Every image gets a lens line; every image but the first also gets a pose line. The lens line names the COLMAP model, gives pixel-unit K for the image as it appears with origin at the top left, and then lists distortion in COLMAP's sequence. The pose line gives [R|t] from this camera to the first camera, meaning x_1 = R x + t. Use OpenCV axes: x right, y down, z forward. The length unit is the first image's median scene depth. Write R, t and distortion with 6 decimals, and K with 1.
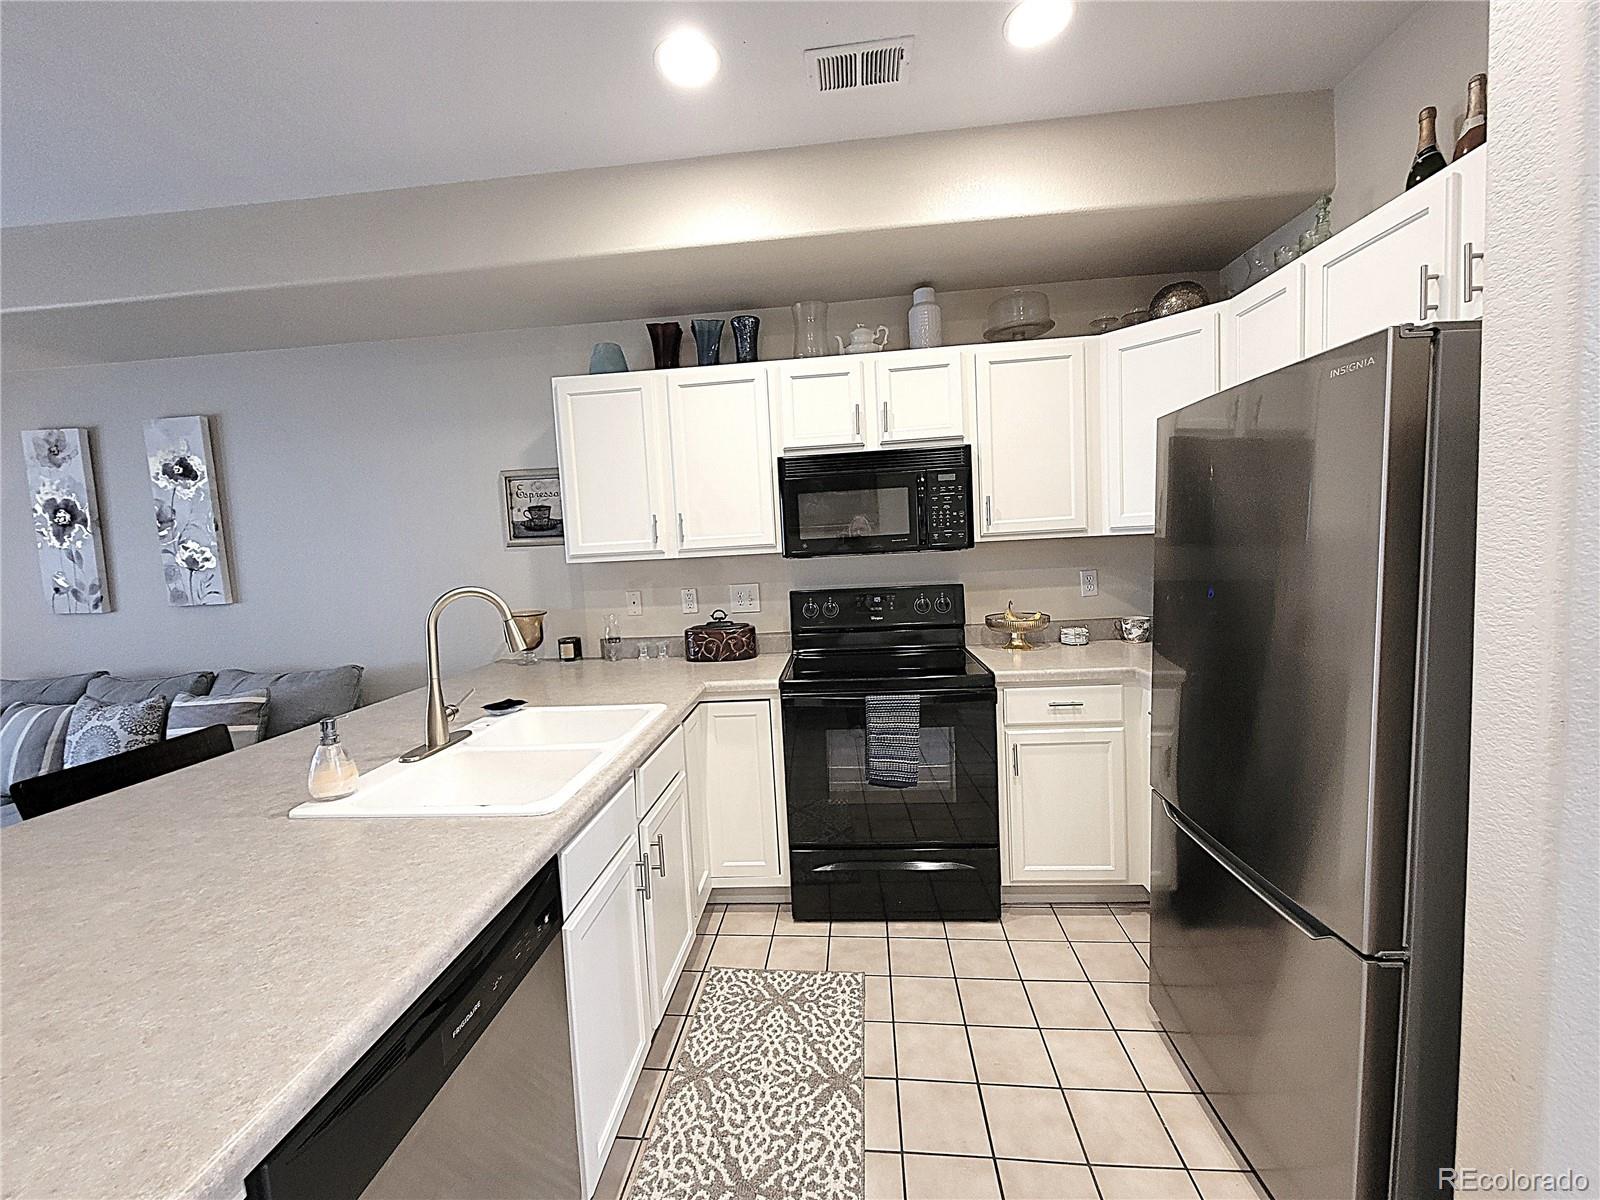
lens RADIAL K [[654.5, 0, 790.3], [0, 654.5, 595.6], [0, 0, 1]] dist [0.002345, -0.000111]
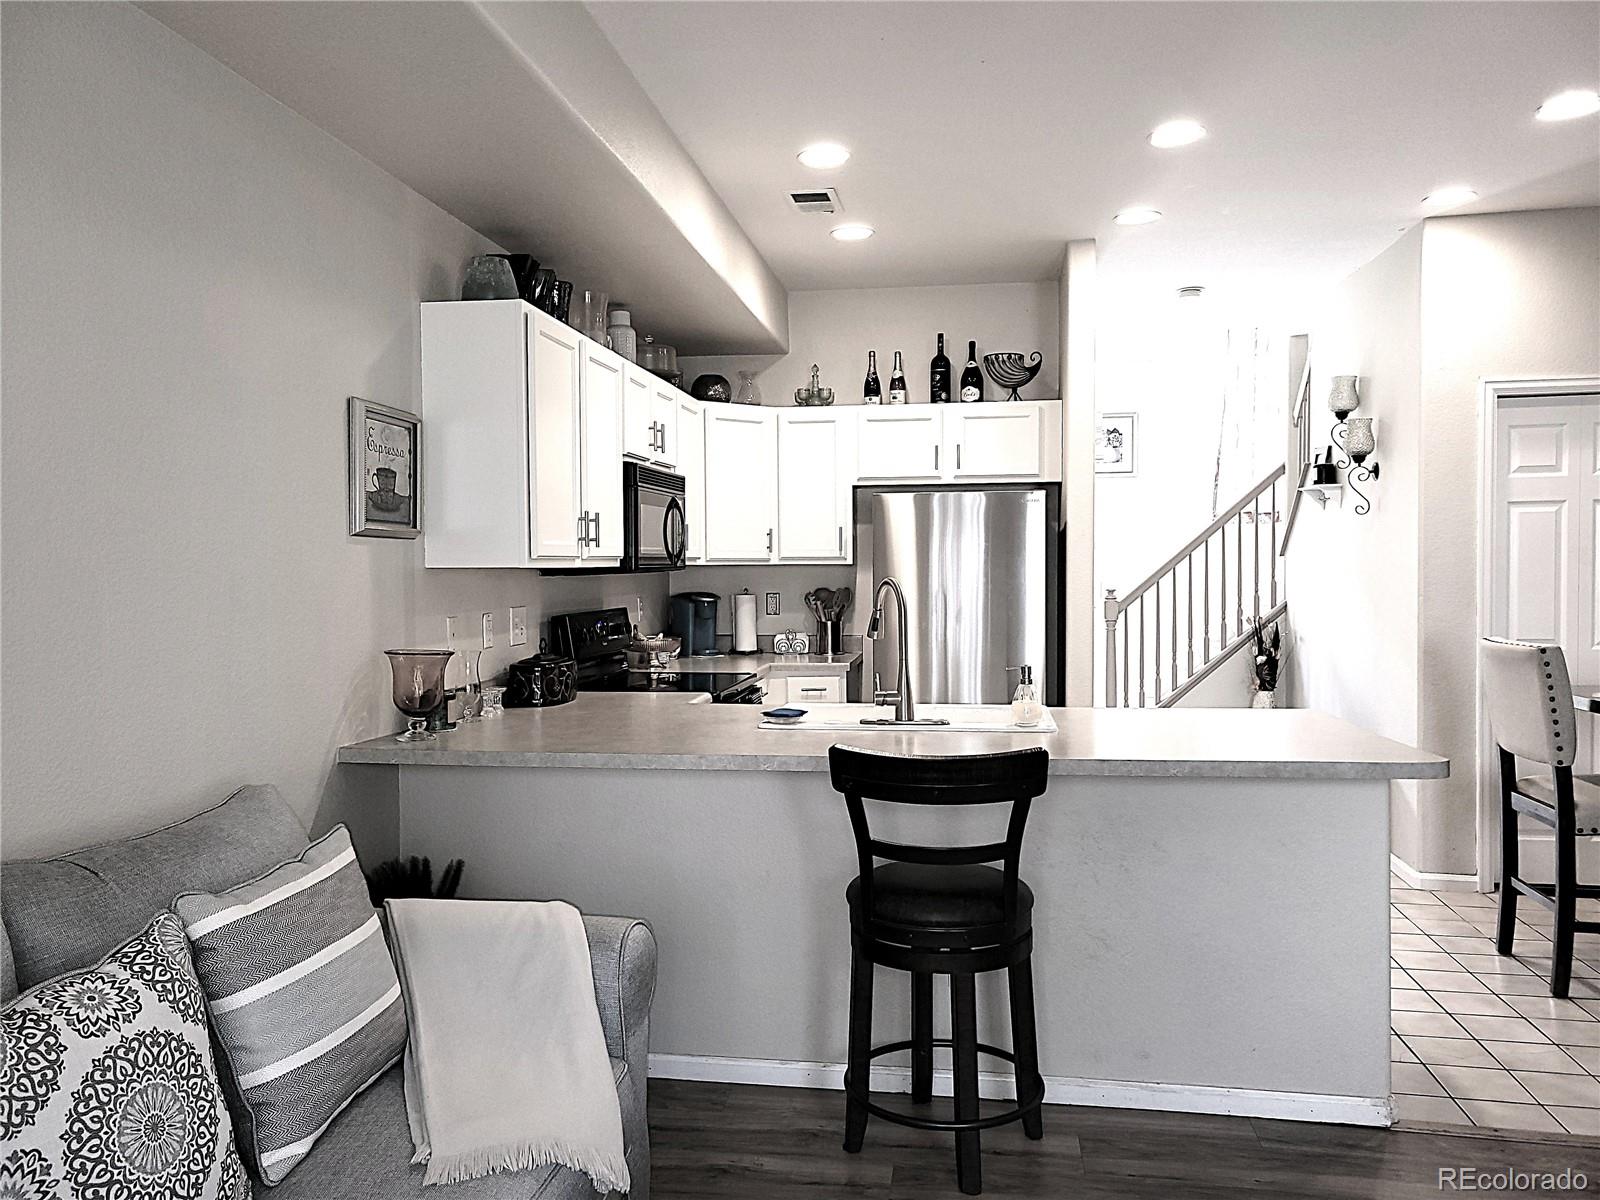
lens RADIAL K [[1187.2, 0, 807.8], [0, 1187.2, 604.6], [0, 0, 1]] dist [0.046805, -0.001482]
pose [[0.068216, 0.015834, 0.997545, -1.413532], [0.081357, 0.996456, -0.021380, 0.035816], [-0.994348, 0.082616, 0.066686, 0.567652]]
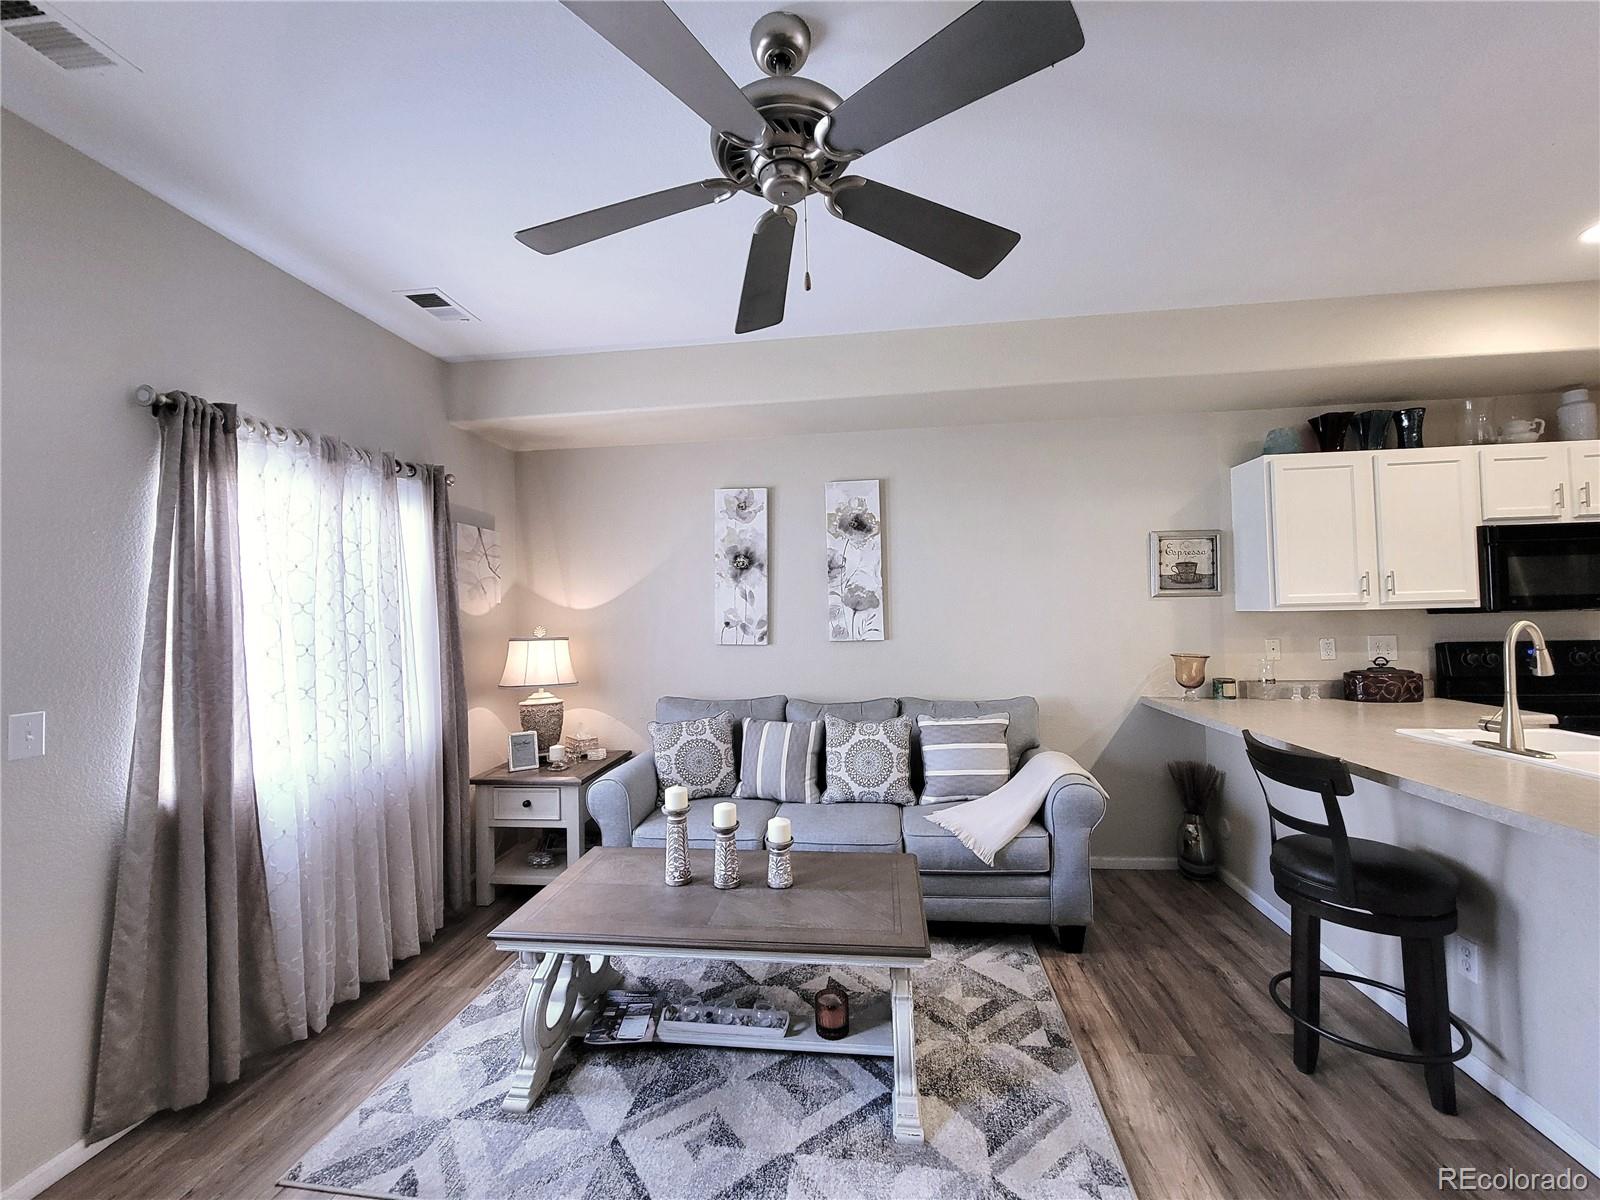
lens RADIAL K [[654.5, 0, 790.3], [0, 654.5, 595.6], [0, 0, 1]] dist [0.002345, -0.000111]
pose [[0.999006, 0.028000, -0.034678, -1.040728], [-0.031494, 0.994007, -0.104681, 0.064078], [0.031539, 0.105669, 0.993901, -0.163490]]
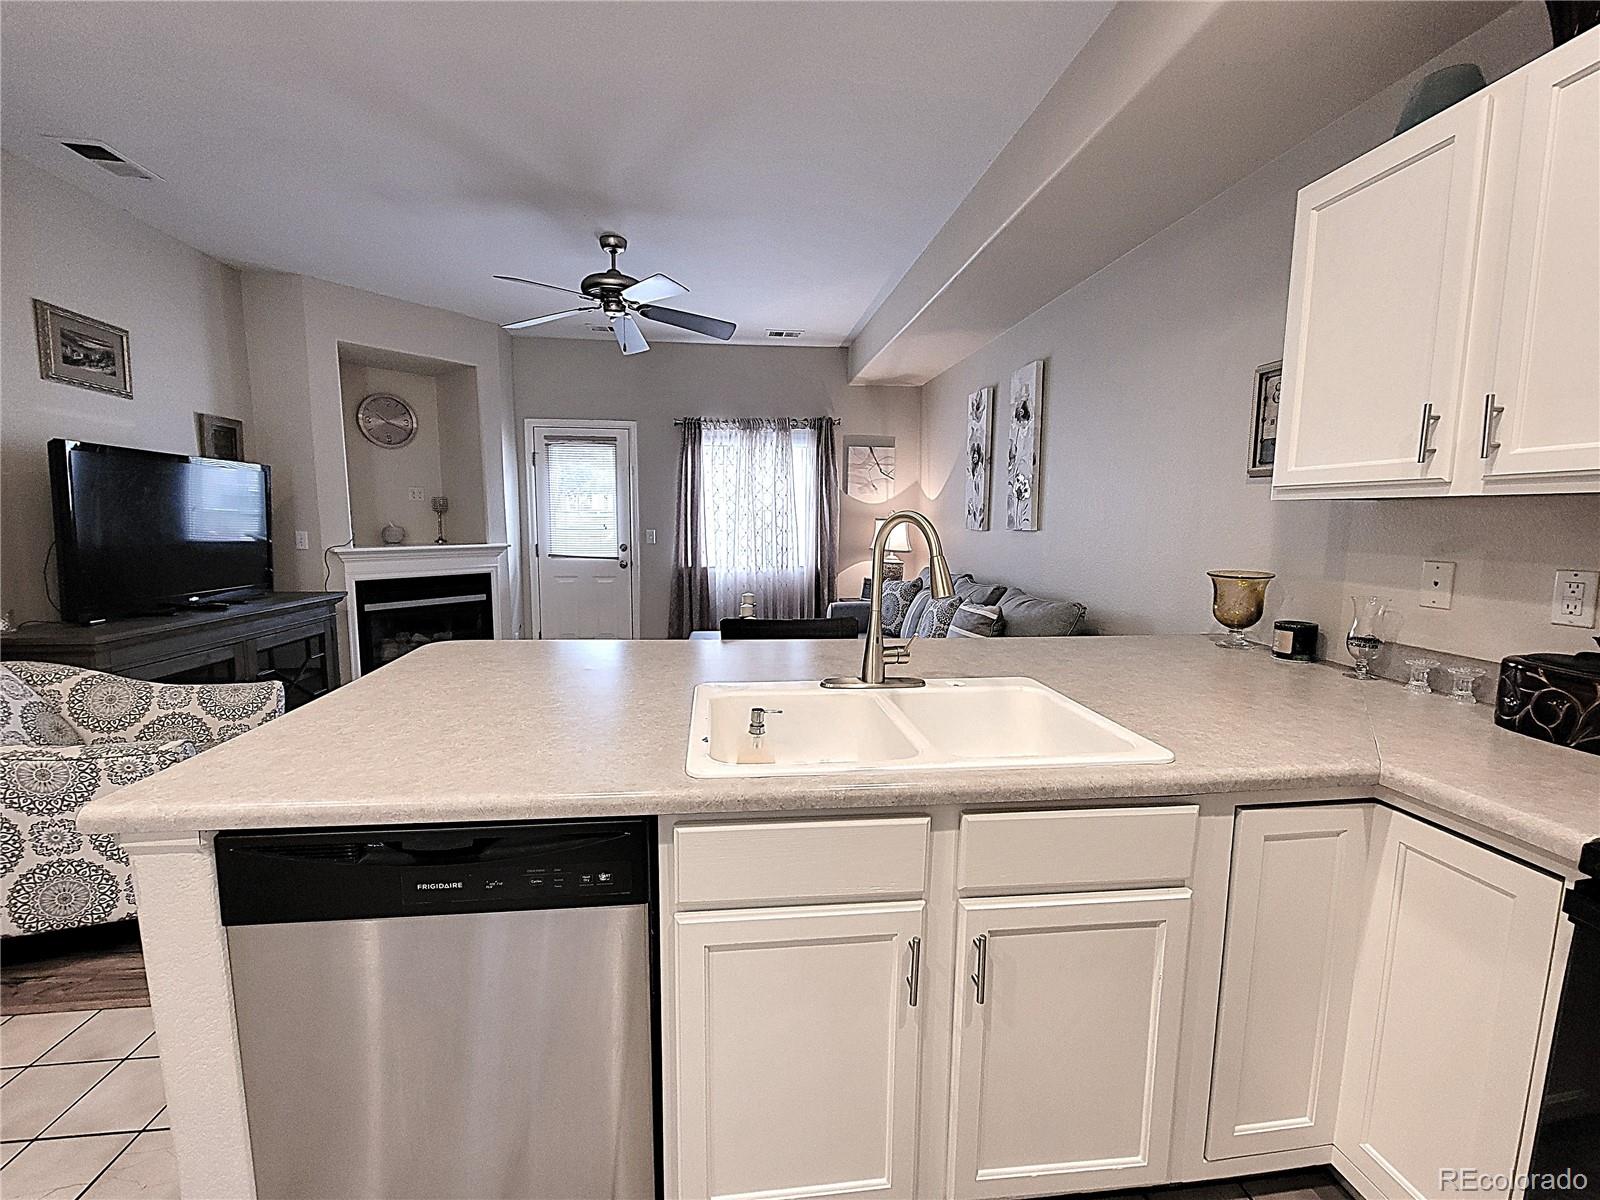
lens RADIAL K [[654.5, 0, 790.3], [0, 654.5, 595.6], [0, 0, 1]] dist [0.002345, -0.000111]
pose [[0.197316, 0.169394, -0.965594, 0.169212], [-0.094810, 0.983639, 0.153185, -0.011106], [0.975744, 0.061322, 0.210148, 0.387543]]
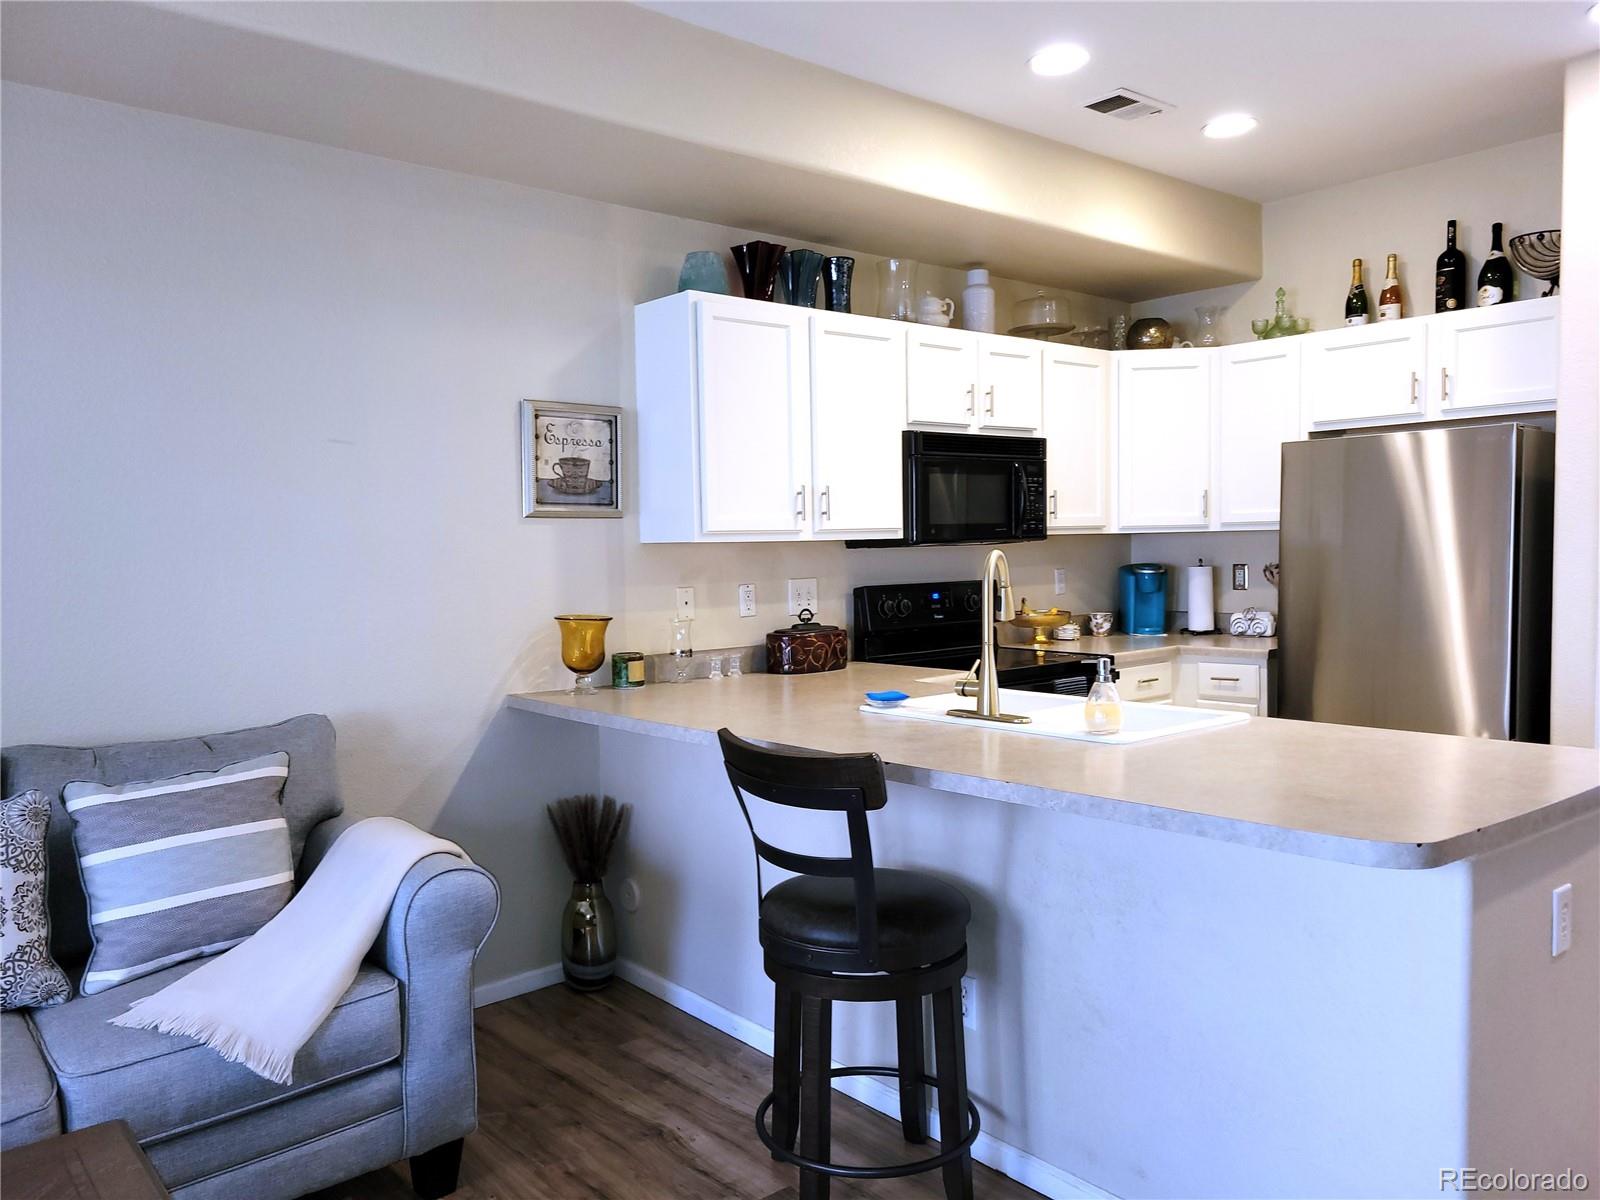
lens RADIAL K [[1200.5, 0, 791.0], [0, 1200.5, 610.9], [0, 0, 1]] dist [0.050507, -0.004527]
pose [[0.703571, -0.004127, 0.710613, -1.105326], [0.040115, 0.998619, -0.033918, 0.069660], [-0.709492, 0.052370, 0.702765, -0.014518]]
